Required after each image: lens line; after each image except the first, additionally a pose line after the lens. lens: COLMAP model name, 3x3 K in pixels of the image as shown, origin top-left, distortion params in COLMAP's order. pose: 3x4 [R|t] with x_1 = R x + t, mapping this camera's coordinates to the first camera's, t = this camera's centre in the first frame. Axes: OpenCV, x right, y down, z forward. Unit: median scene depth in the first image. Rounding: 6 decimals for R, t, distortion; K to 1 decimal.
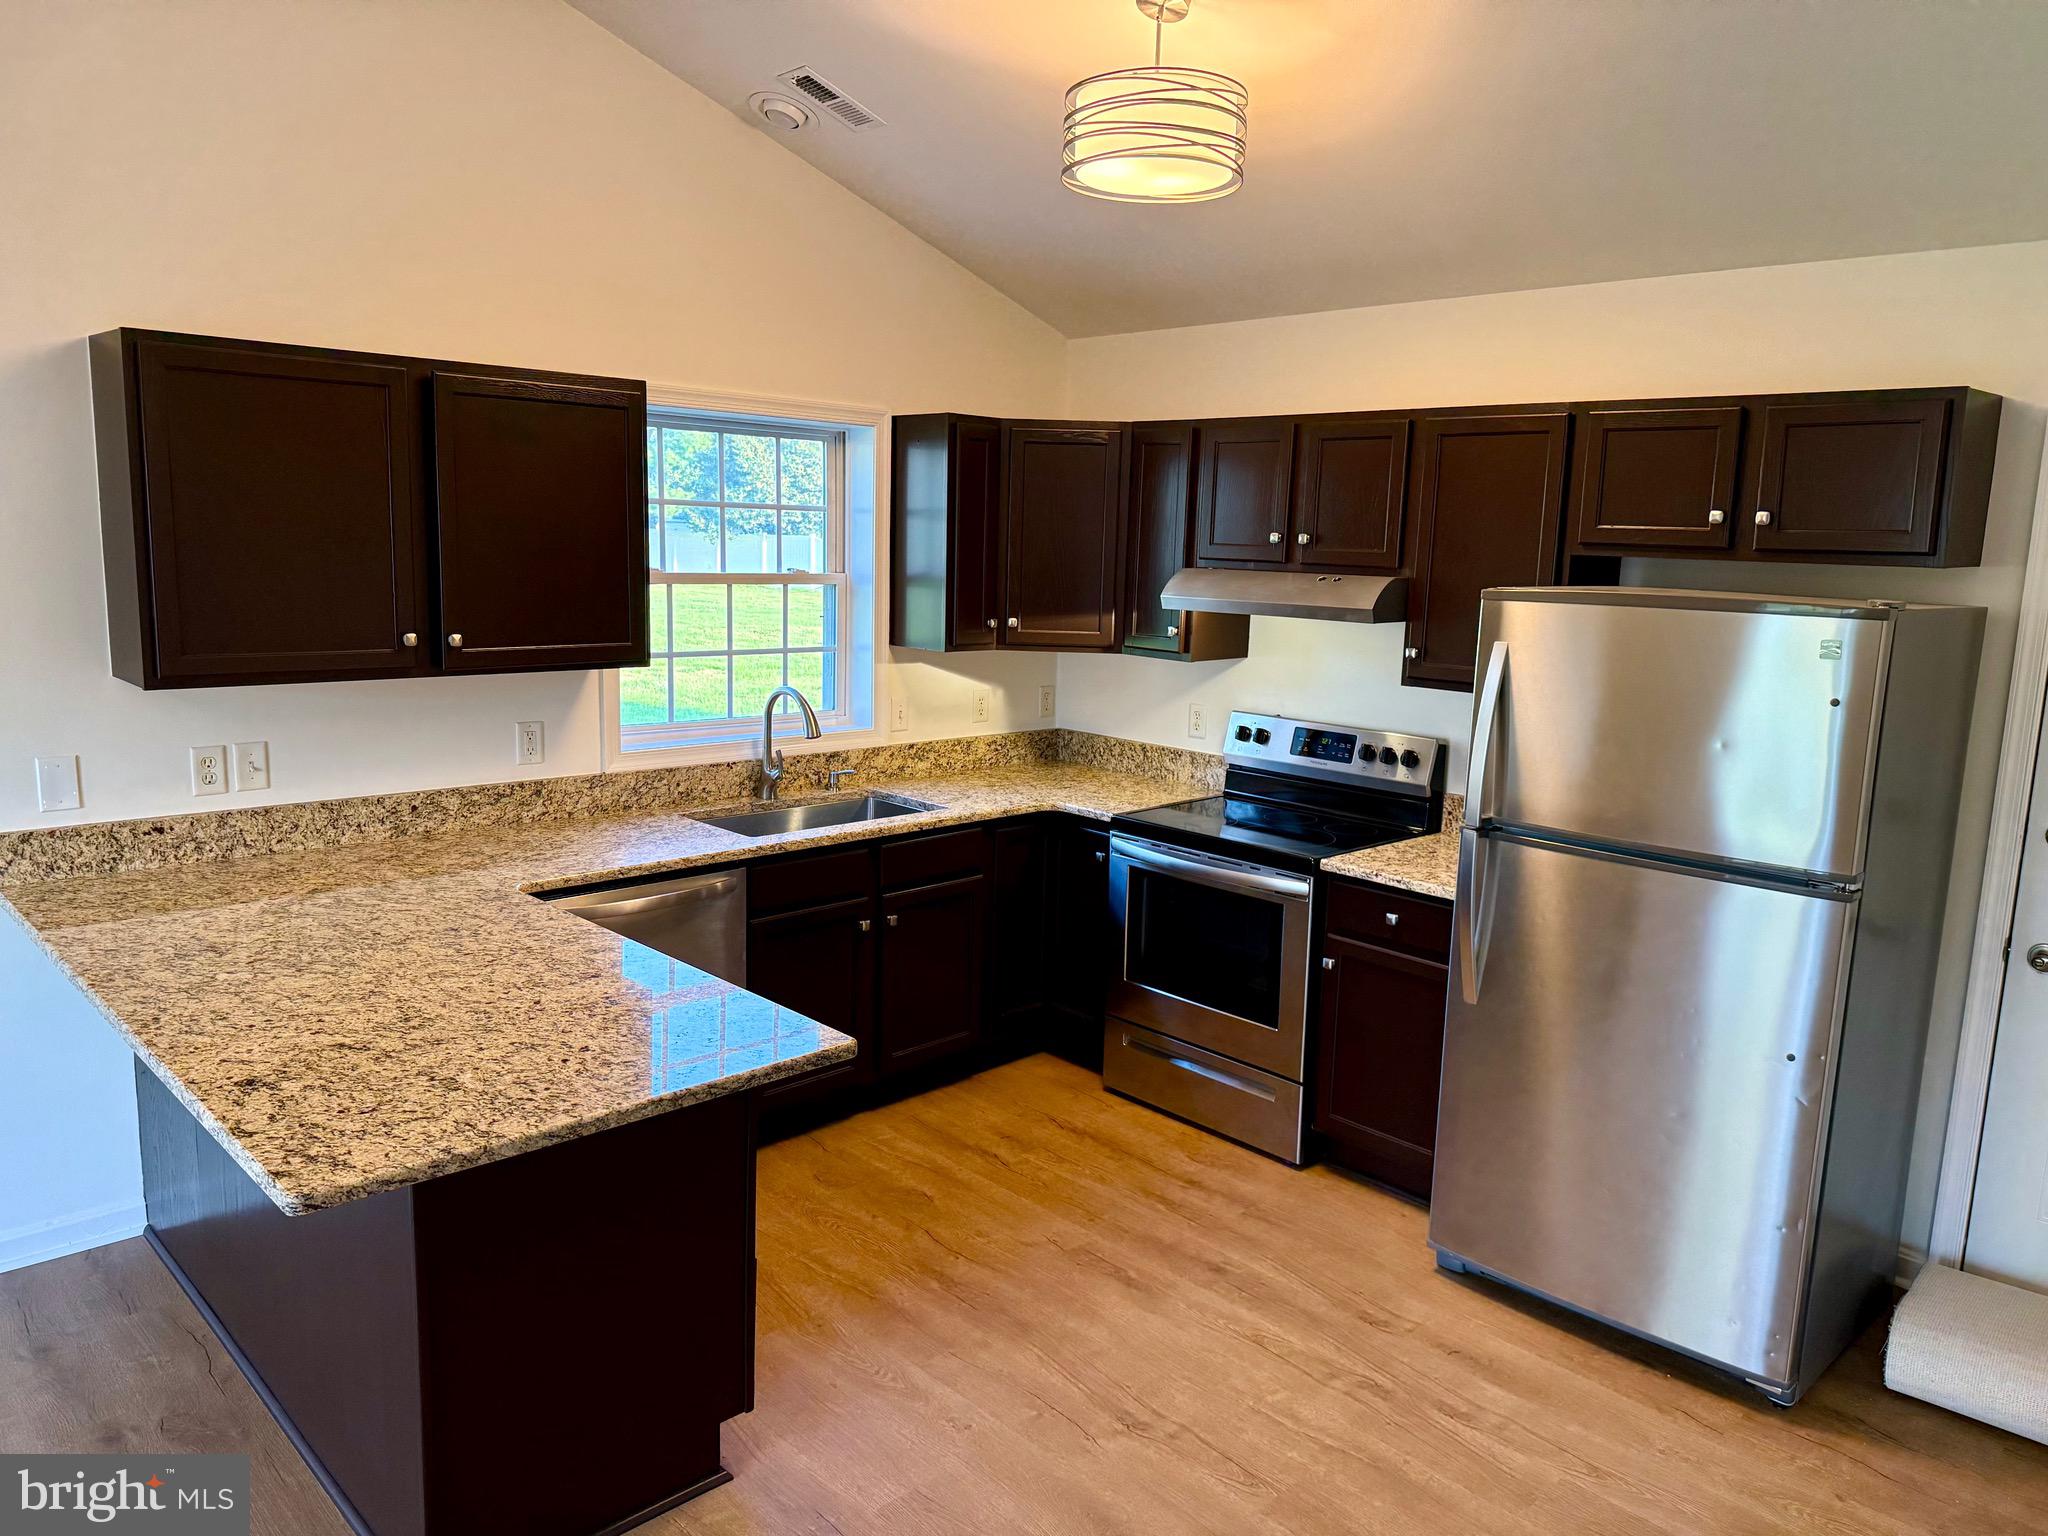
lens RADIAL K [[1430.6, 0, 1028.9], [0, 1430.6, 768.7], [0, 0, 1]] dist [0.046322, -0.064099]
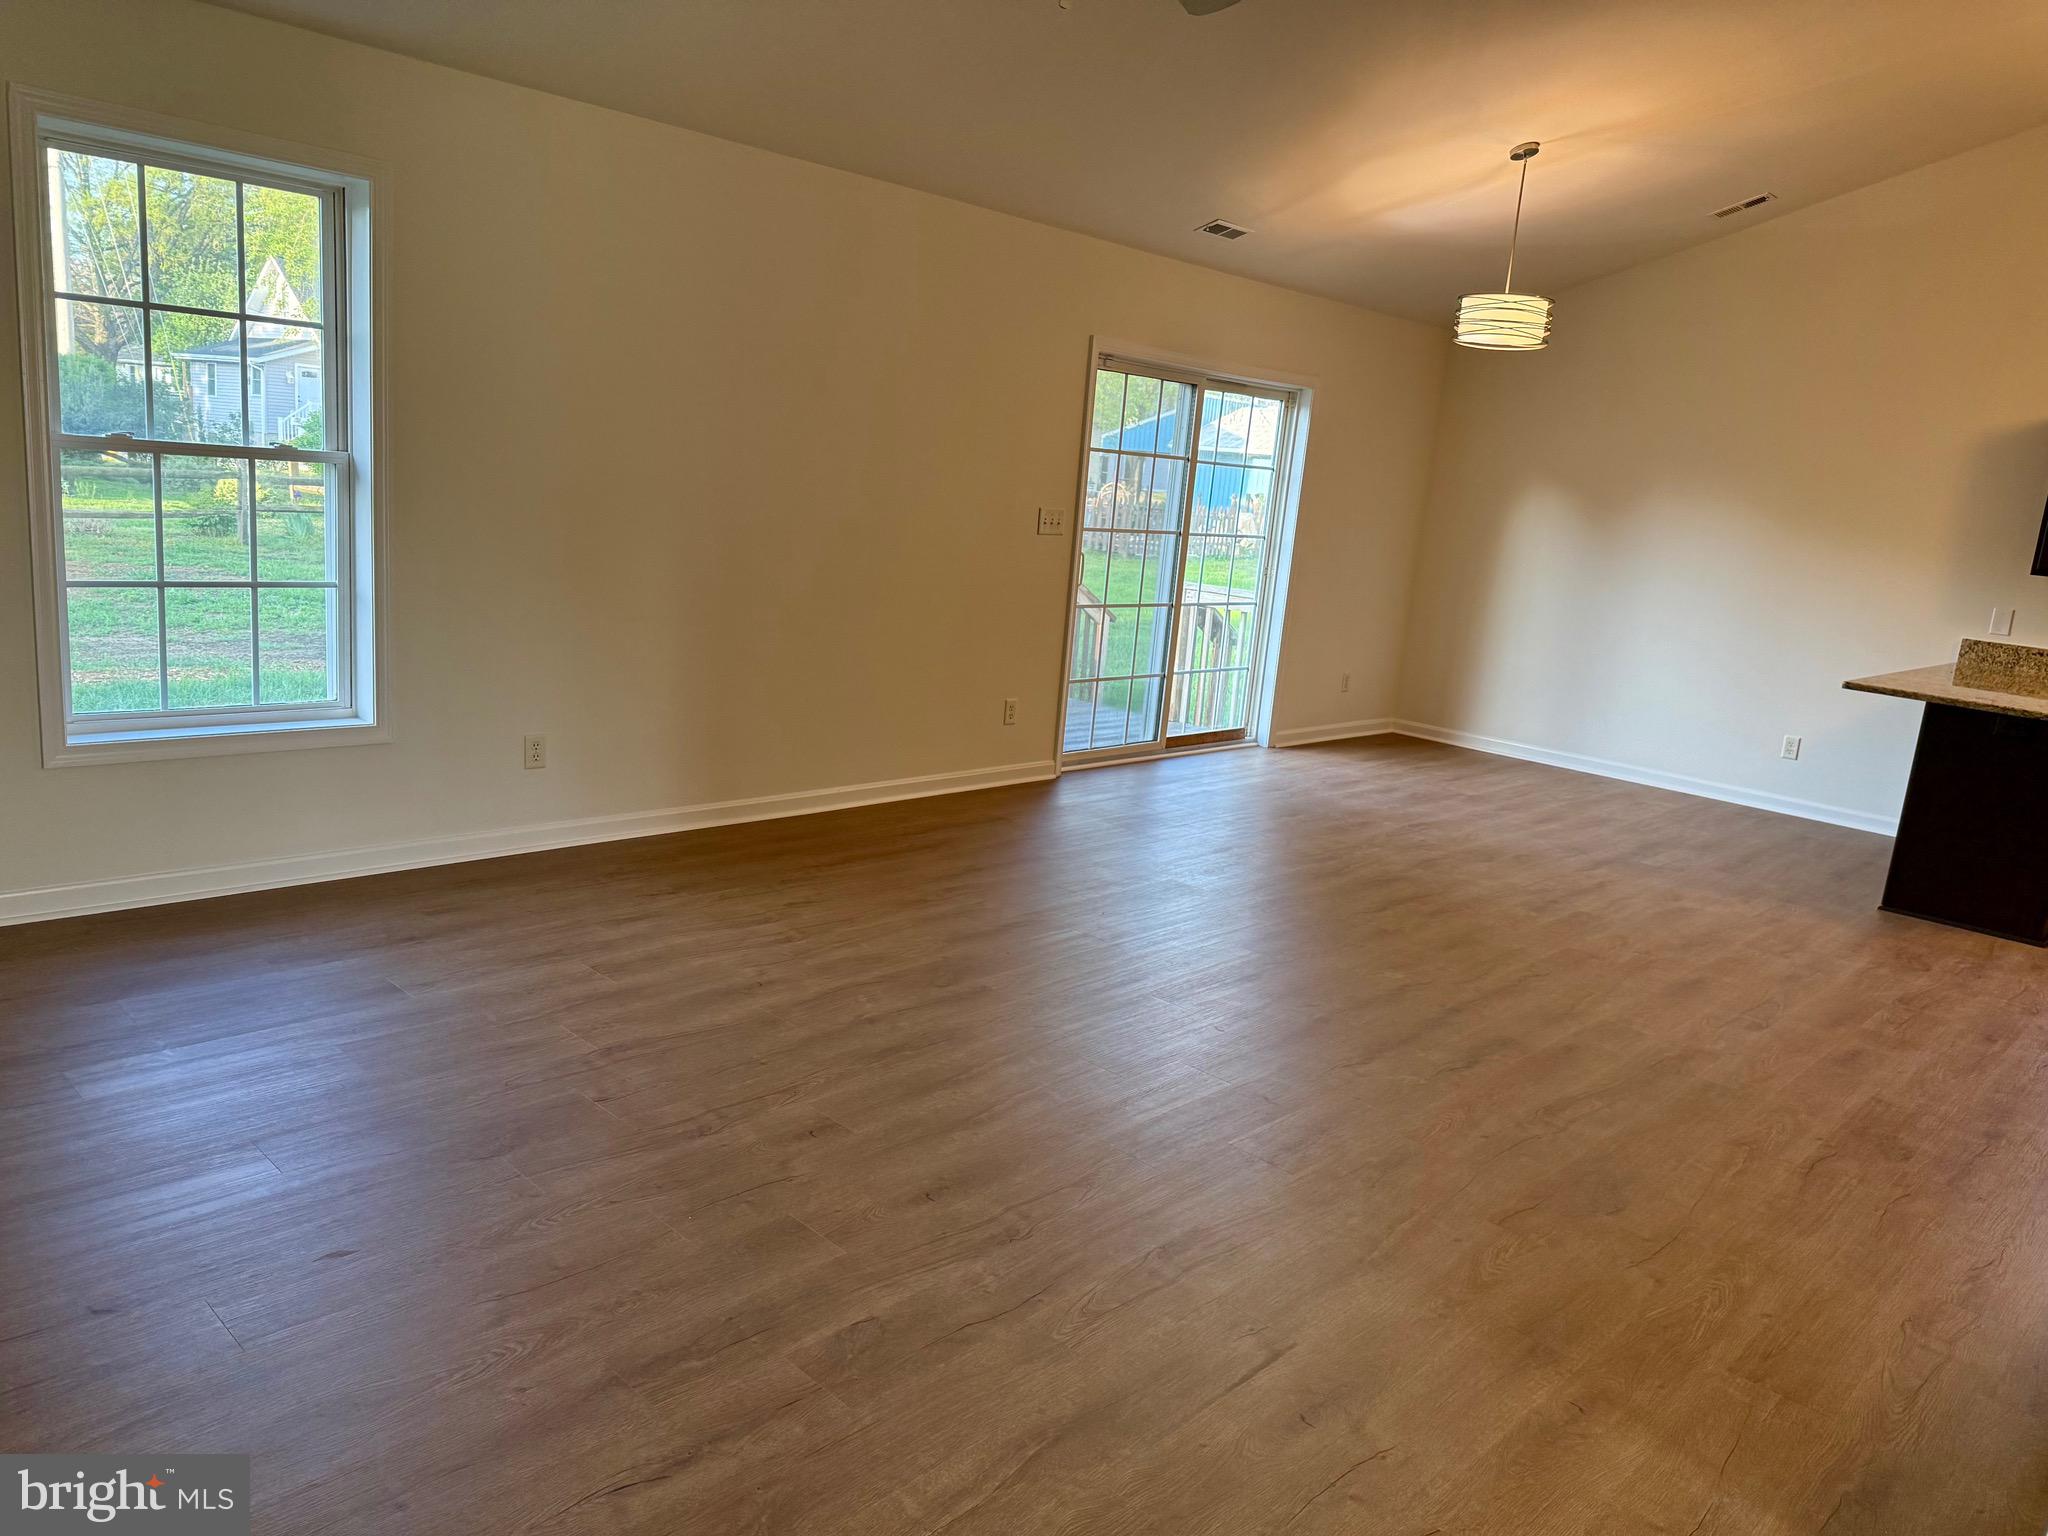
lens RADIAL K [[1430.6, 0, 1021.3], [0, 1430.6, 756.5], [0, 0, 1]] dist [0.046322, -0.064099]
pose [[0.018994, 0.162947, -0.986452, 1.360496], [-0.248619, 0.956410, 0.153197, 0.221360], [0.968415, 0.242341, 0.058677, -0.455825]]
